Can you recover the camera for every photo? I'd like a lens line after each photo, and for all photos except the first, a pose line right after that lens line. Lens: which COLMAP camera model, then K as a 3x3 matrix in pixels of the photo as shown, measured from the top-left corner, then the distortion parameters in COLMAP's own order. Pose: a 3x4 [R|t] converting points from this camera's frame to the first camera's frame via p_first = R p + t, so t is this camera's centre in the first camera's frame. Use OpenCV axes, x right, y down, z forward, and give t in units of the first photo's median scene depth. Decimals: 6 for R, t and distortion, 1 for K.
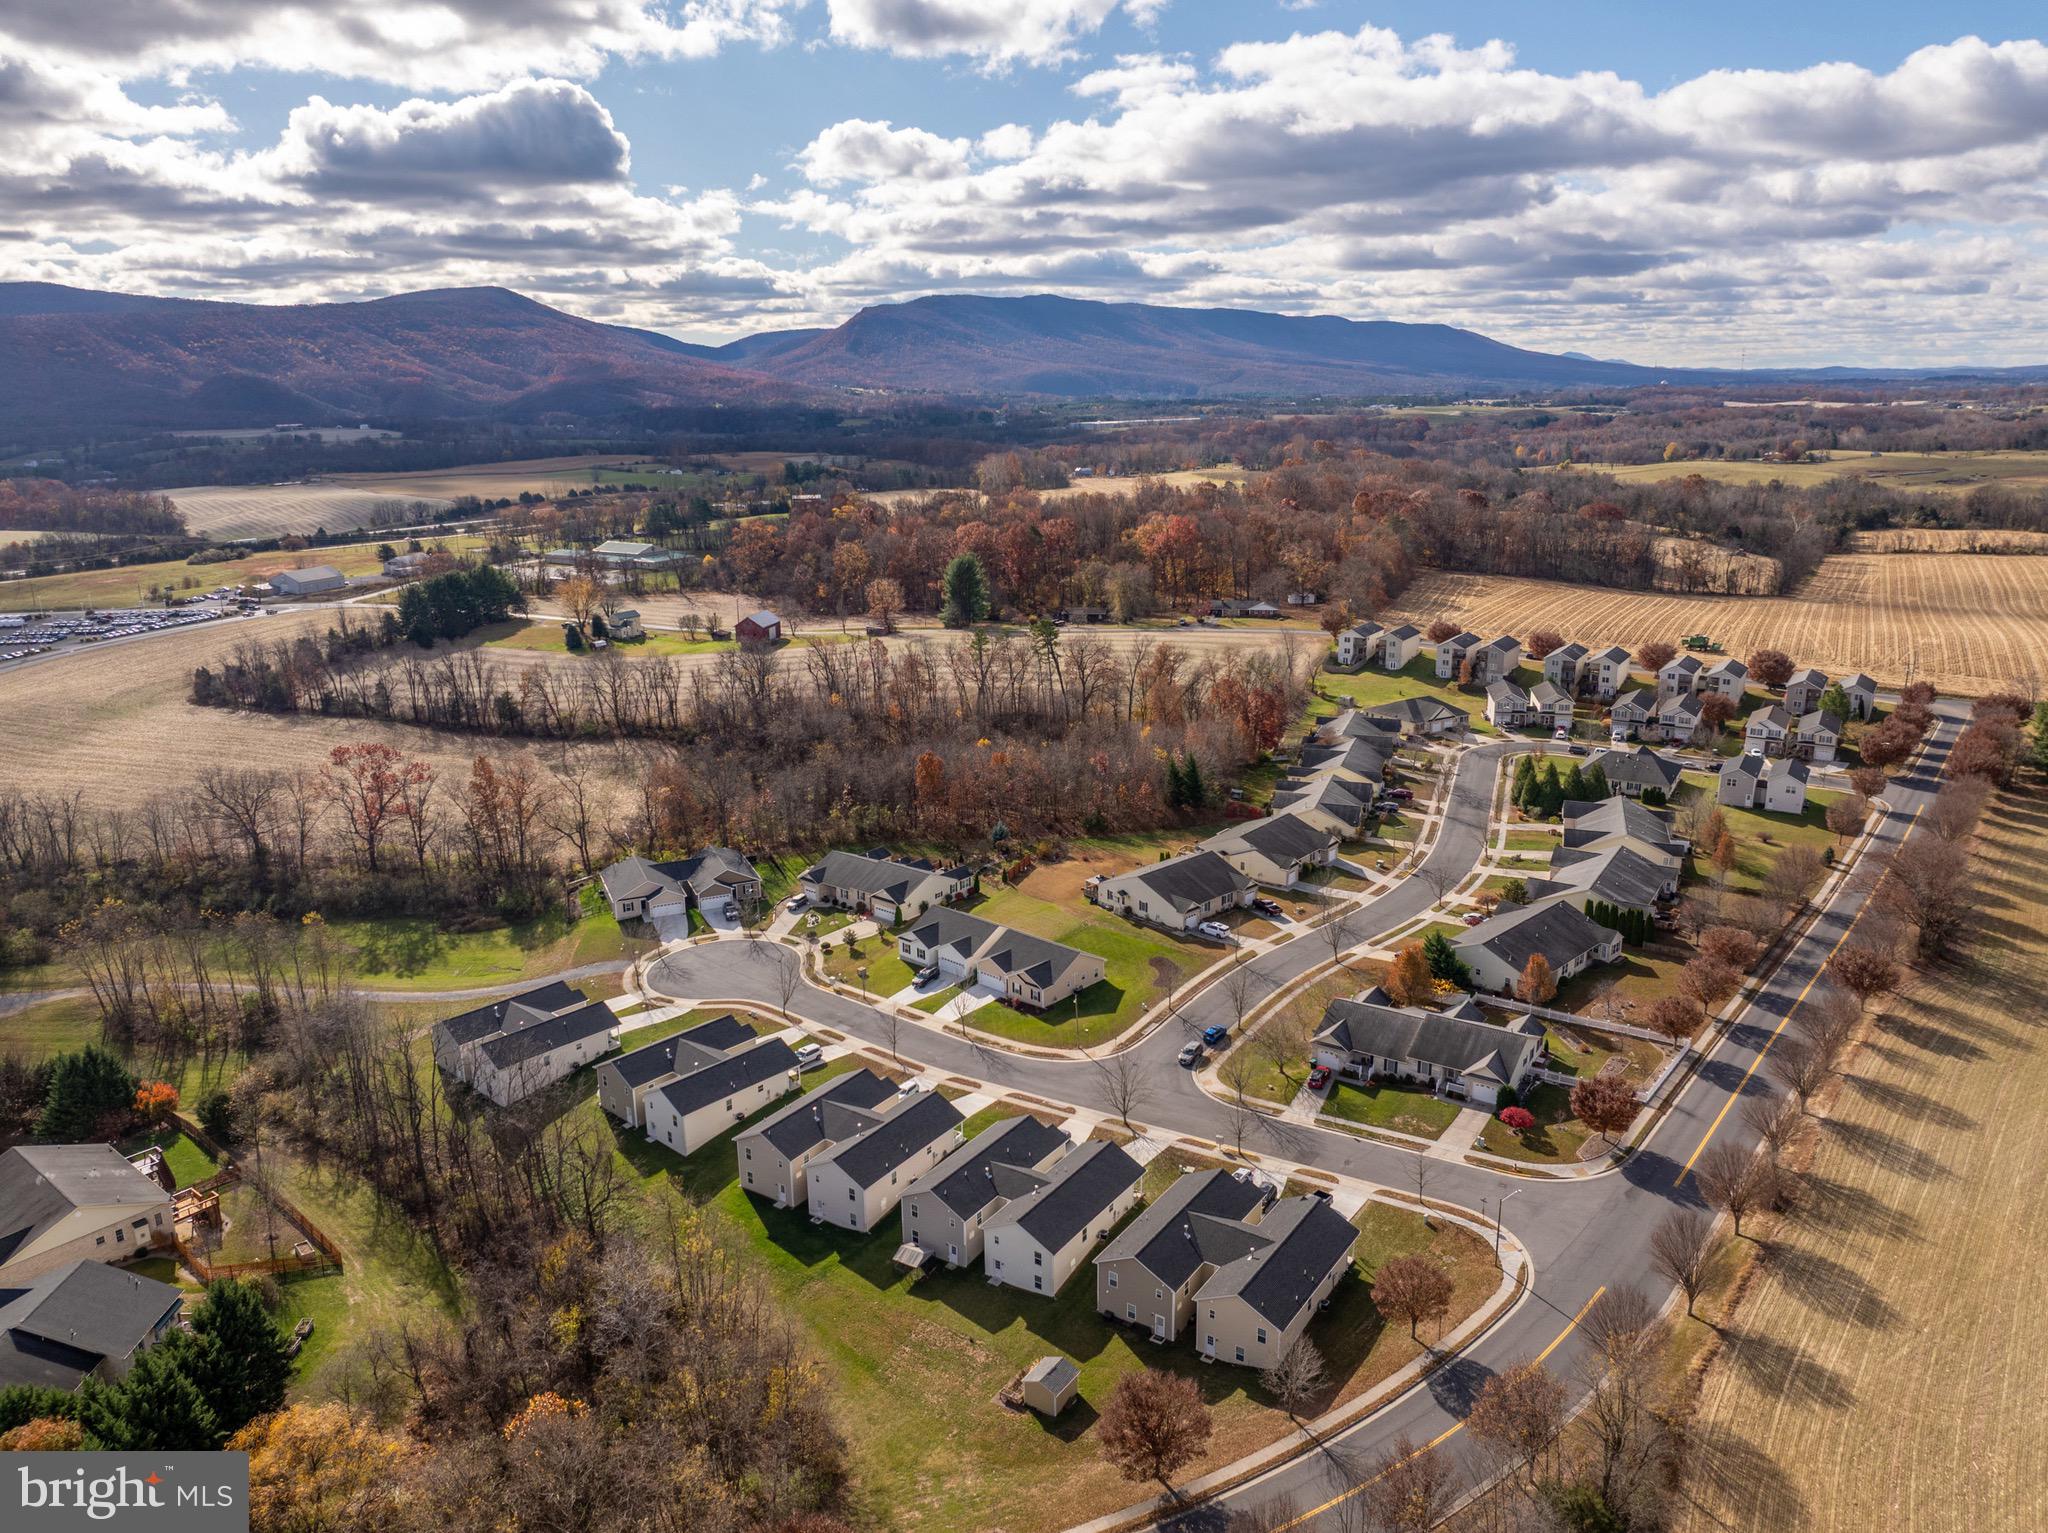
lens RADIAL K [[1439.6, 0, 1024.0], [0, 1439.6, 766.5], [0, 0, 1]] dist [-0.036316, 0.003277]
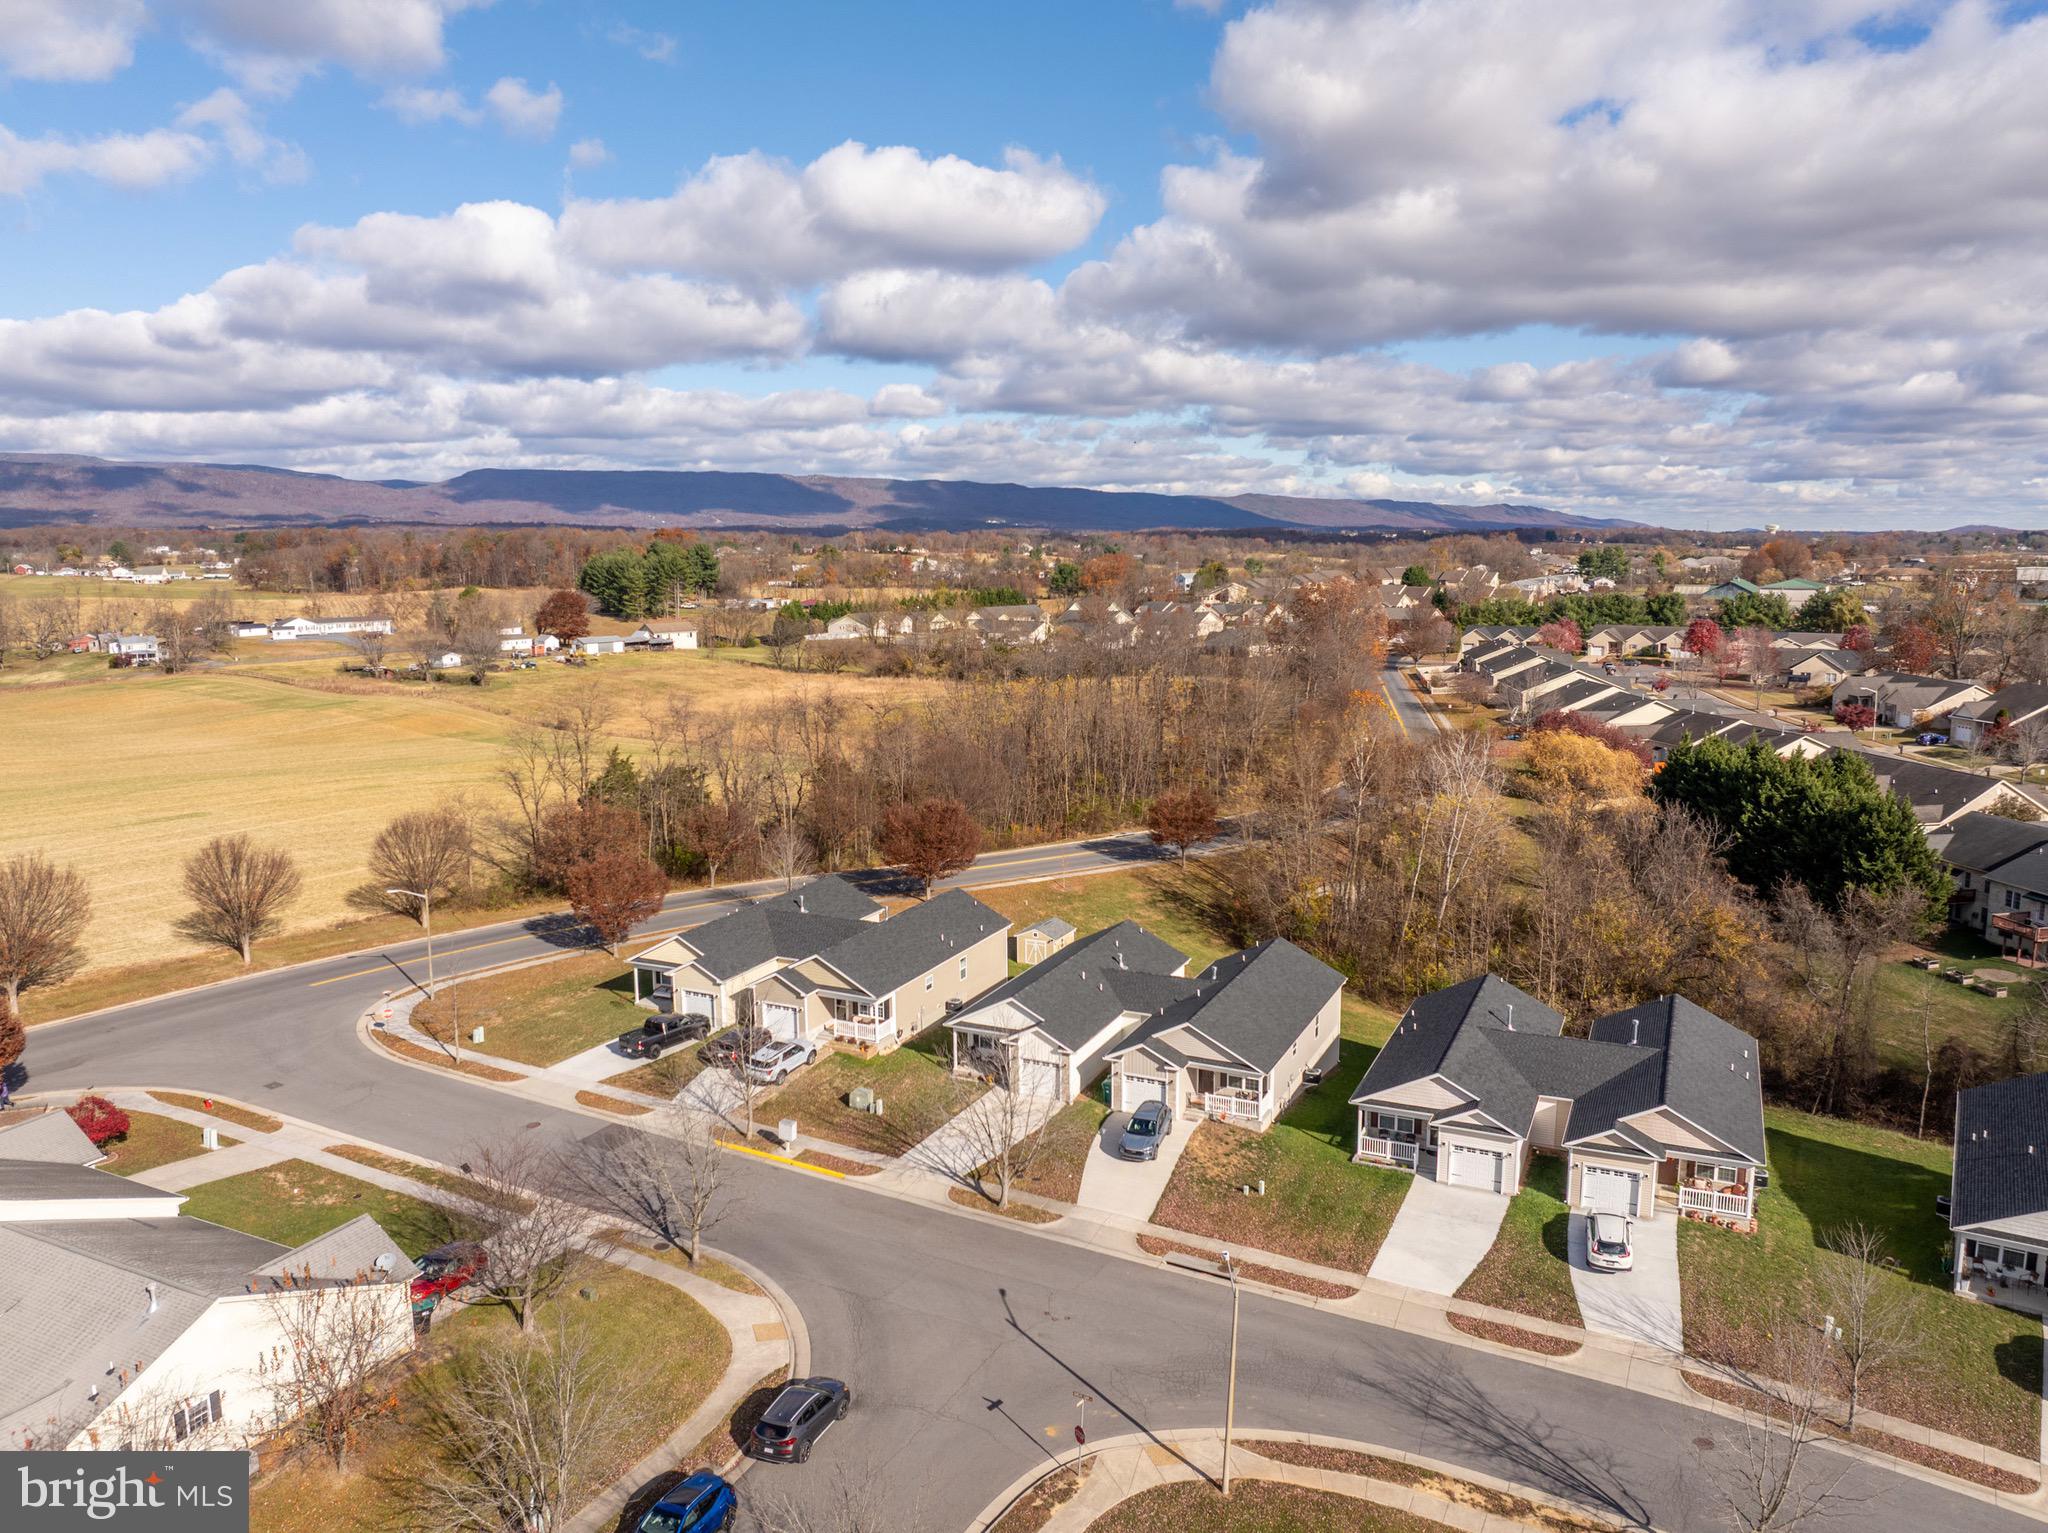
lens RADIAL K [[1439.6, 0, 1024.0], [0, 1439.6, 766.5], [0, 0, 1]] dist [-0.036316, 0.003277]
pose [[-0.988600, 0.047892, -0.142744, 0.111021], [-0.015218, 0.911425, 0.411186, -0.029667], [0.149793, 0.408670, -0.900306, 1.254719]]
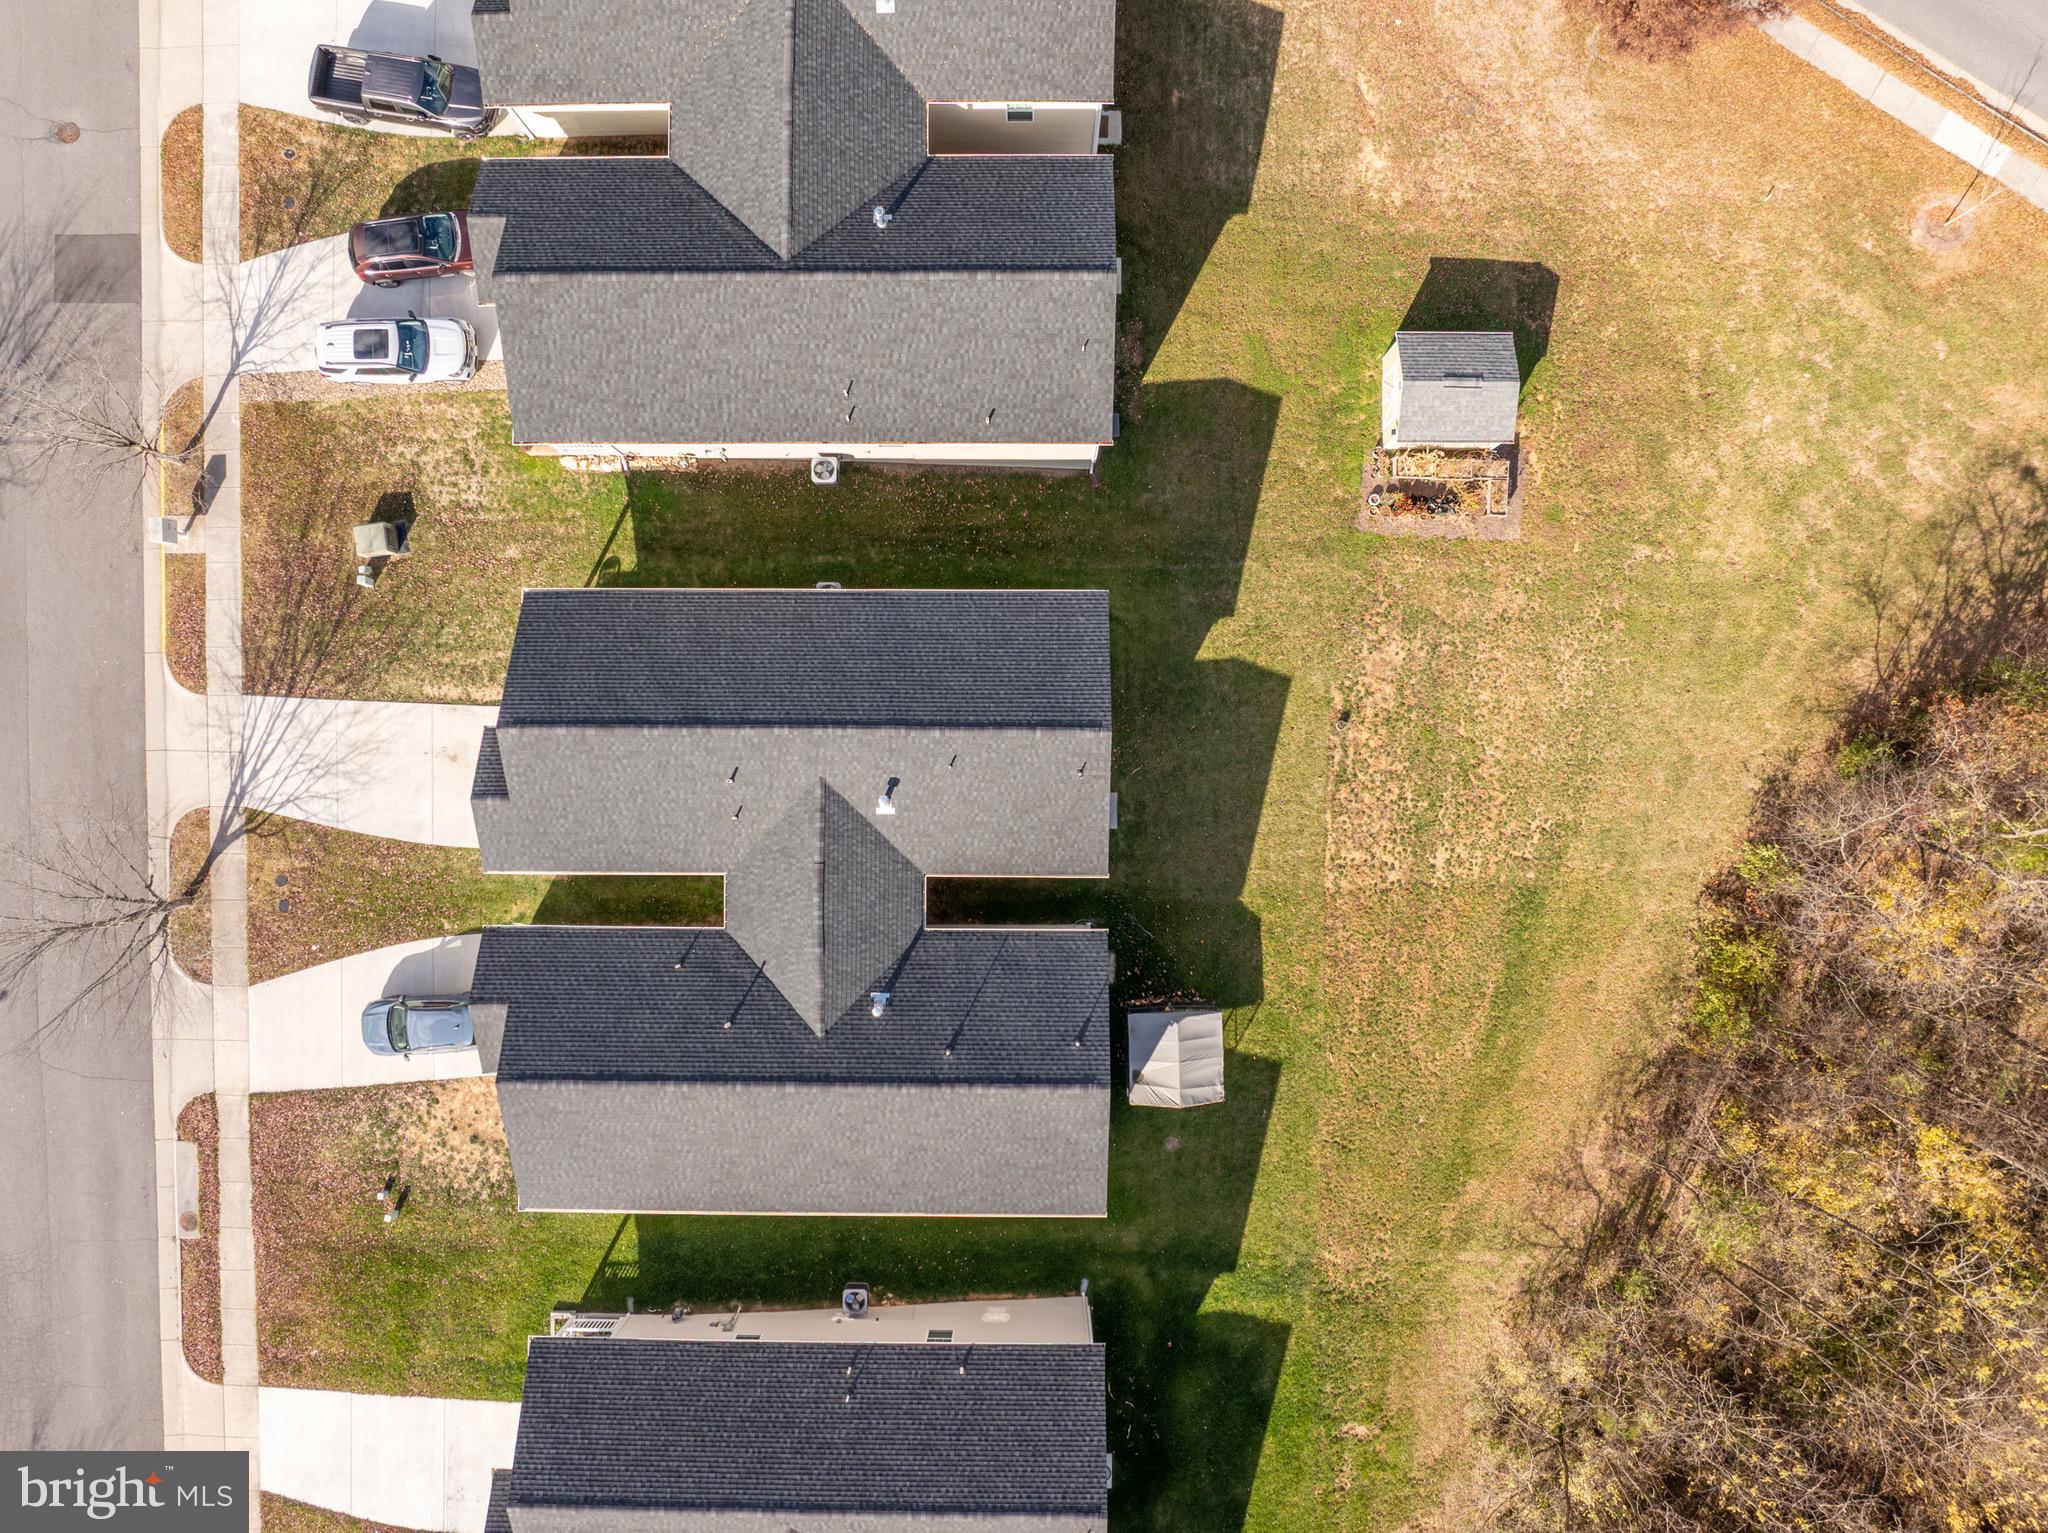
lens RADIAL K [[1439.6, 0, 1024.0], [0, 1439.6, 766.5], [0, 0, 1]] dist [-0.036316, 0.003277]
pose [[-0.555466, -0.831027, 0.029177, -0.008811], [0.238355, -0.125507, 0.963034, 0.015752], [-0.796646, 0.541887, 0.267794, 0.739053]]
